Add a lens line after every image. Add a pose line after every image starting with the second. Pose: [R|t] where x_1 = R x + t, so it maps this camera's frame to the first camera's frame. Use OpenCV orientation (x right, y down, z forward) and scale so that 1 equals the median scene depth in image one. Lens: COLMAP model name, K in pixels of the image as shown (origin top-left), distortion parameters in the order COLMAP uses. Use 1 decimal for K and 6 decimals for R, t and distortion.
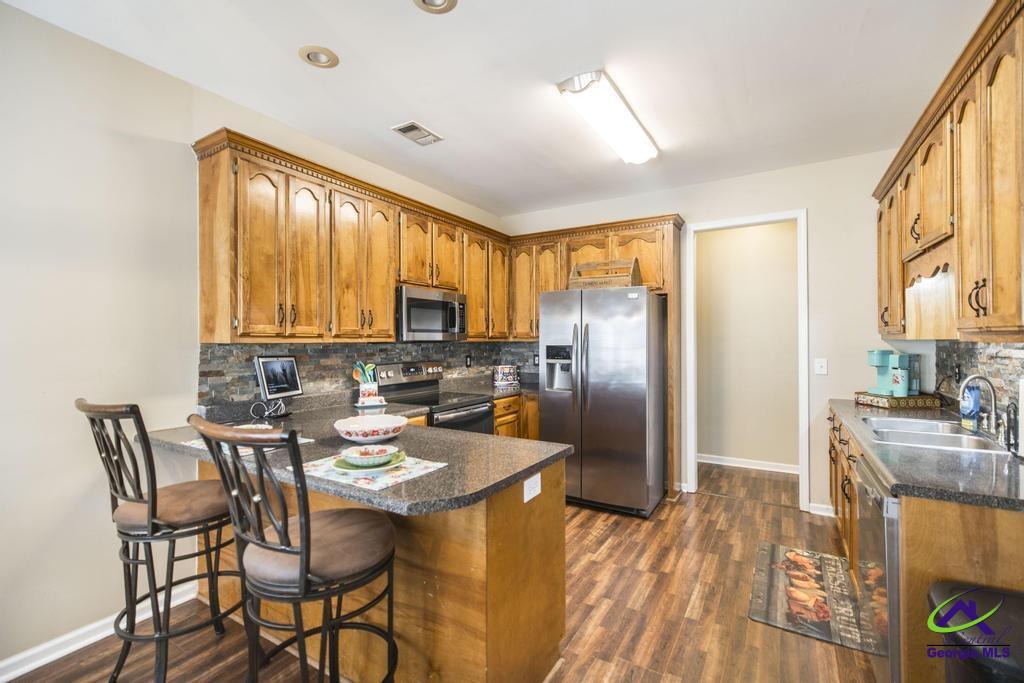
lens RADIAL K [[440.1, 0, 516.4], [0, 440.1, 340.4], [0, 0, 1]] dist [0.003734, 0.000238]
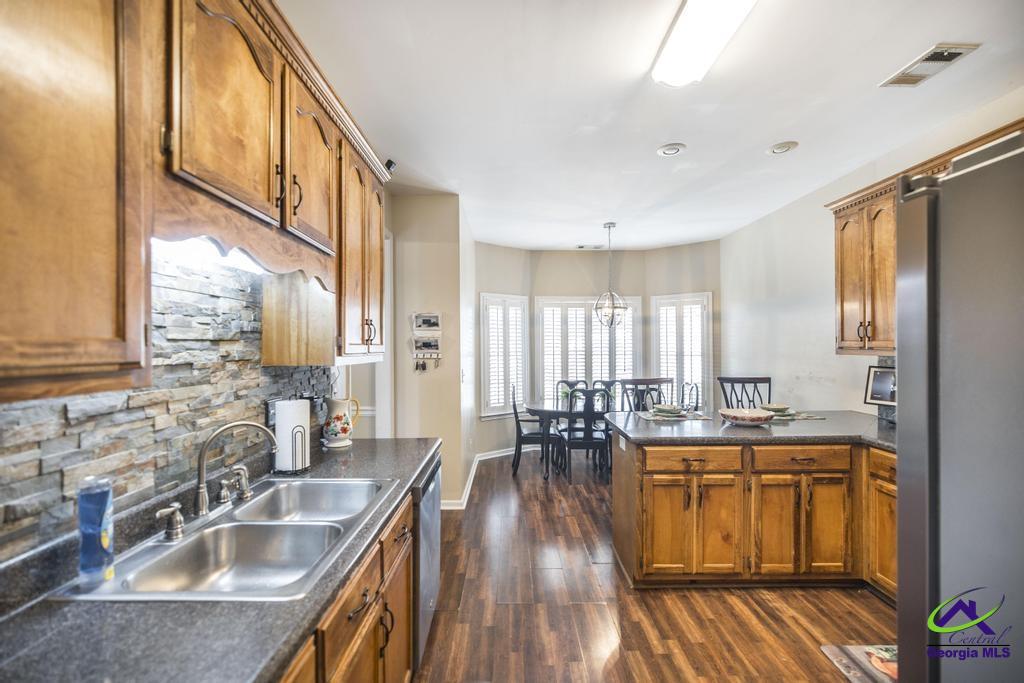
lens RADIAL K [[440.1, 0, 513.6], [0, 440.1, 343.8], [0, 0, 1]] dist [0.003734, 0.000238]
pose [[-0.850656, 0.007158, -0.525674, 0.701343], [0.007990, 0.999968, 0.000685, -0.026611], [0.525662, -0.003617, -0.850686, 1.218031]]
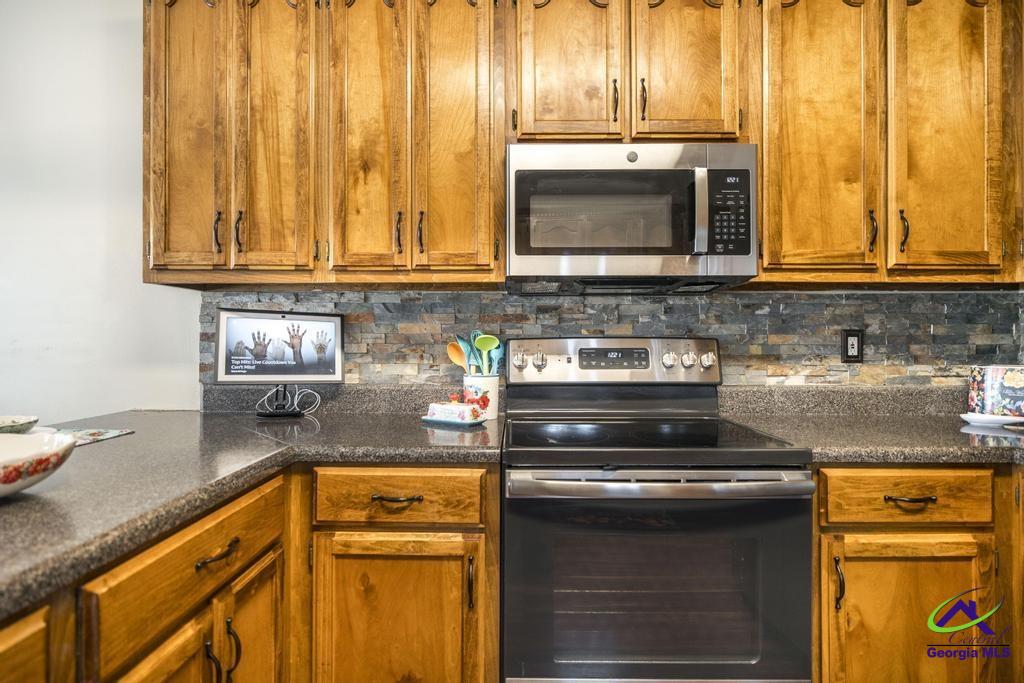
lens RADIAL K [[521.6, 0, 517.1], [0, 521.6, 337.4], [0, 0, 1]] dist [0.004482, -0.000058]
pose [[0.510551, -0.000964, -0.859847, 0.179204], [-0.001960, 0.999995, -0.002285, 0.061663], [0.859845, 0.002852, 0.510547, 0.795046]]
